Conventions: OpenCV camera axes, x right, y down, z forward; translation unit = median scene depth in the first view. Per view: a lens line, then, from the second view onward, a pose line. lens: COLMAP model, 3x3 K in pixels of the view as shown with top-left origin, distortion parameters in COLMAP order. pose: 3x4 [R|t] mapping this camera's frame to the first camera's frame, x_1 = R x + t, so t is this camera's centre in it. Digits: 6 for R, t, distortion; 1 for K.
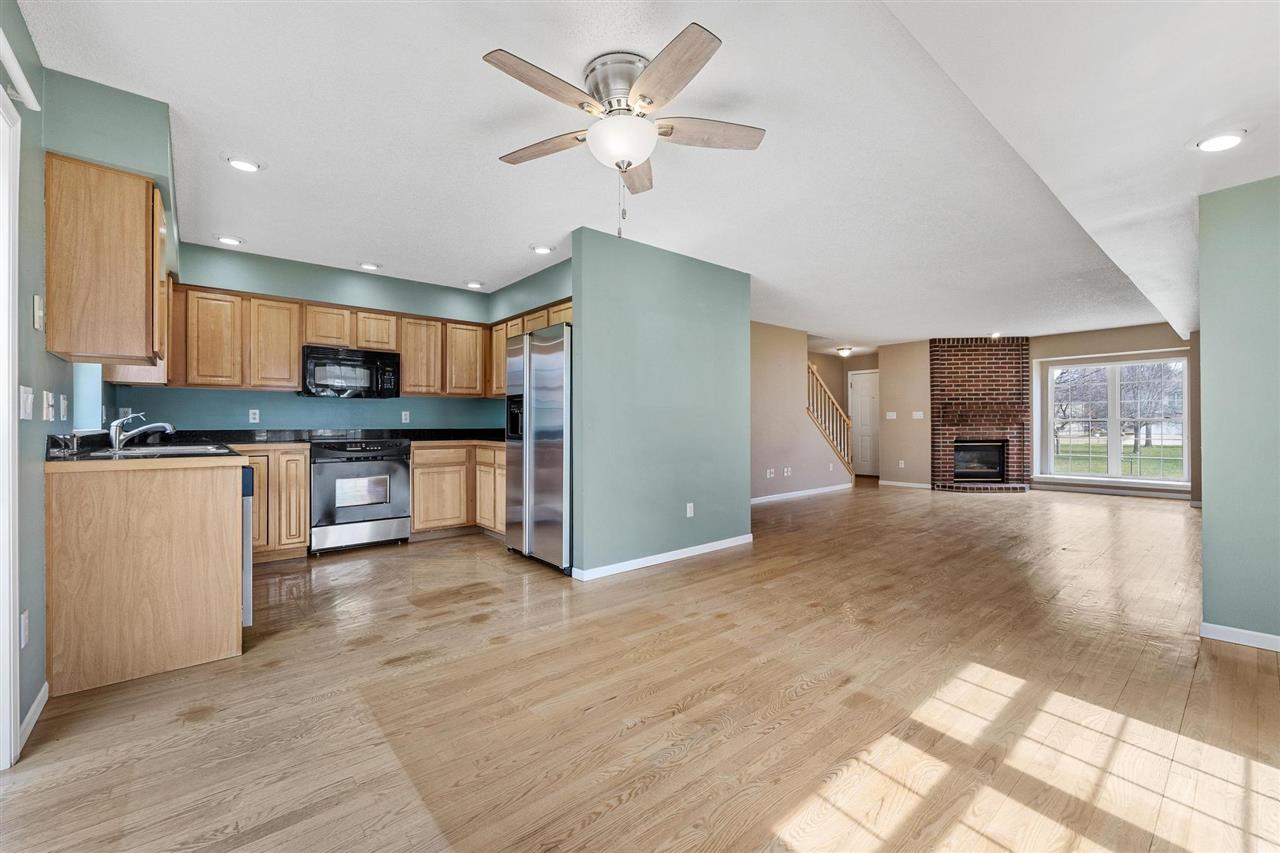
lens RADIAL K [[524.0, 0, 637.4], [0, 524.0, 425.6], [0, 0, 1]] dist [-0.001195, 0.000038]
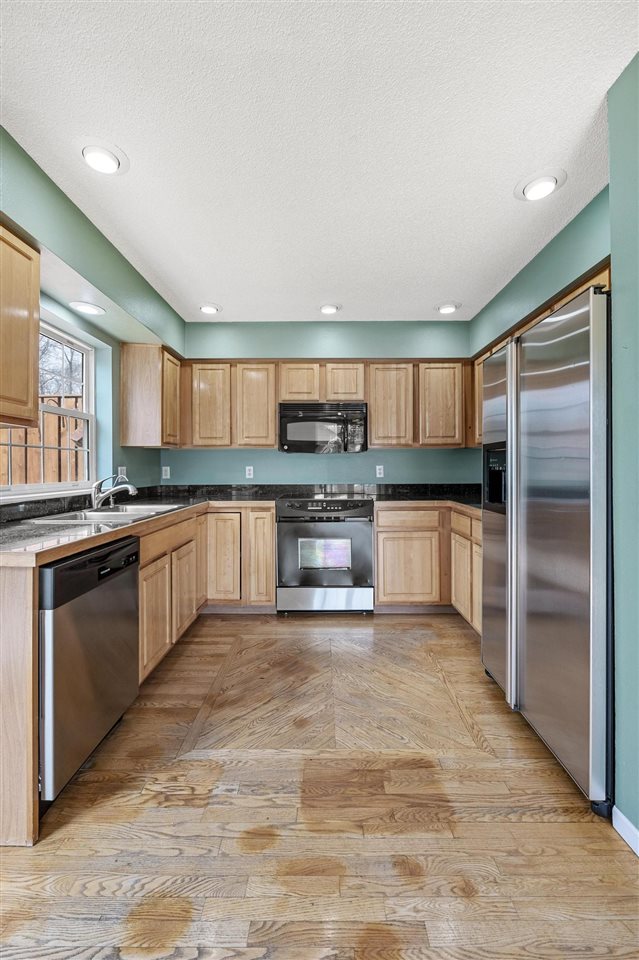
lens RADIAL K [[393.0, 0, 320.0], [0, 393.0, 466.1], [0, 0, 1]] dist [-0.001195, 0.000038]
pose [[0.761659, -0.004762, -0.647961, -0.074294], [0.001264, 0.999982, -0.005864, -0.024462], [0.647977, 0.003647, 0.761651, 0.437954]]
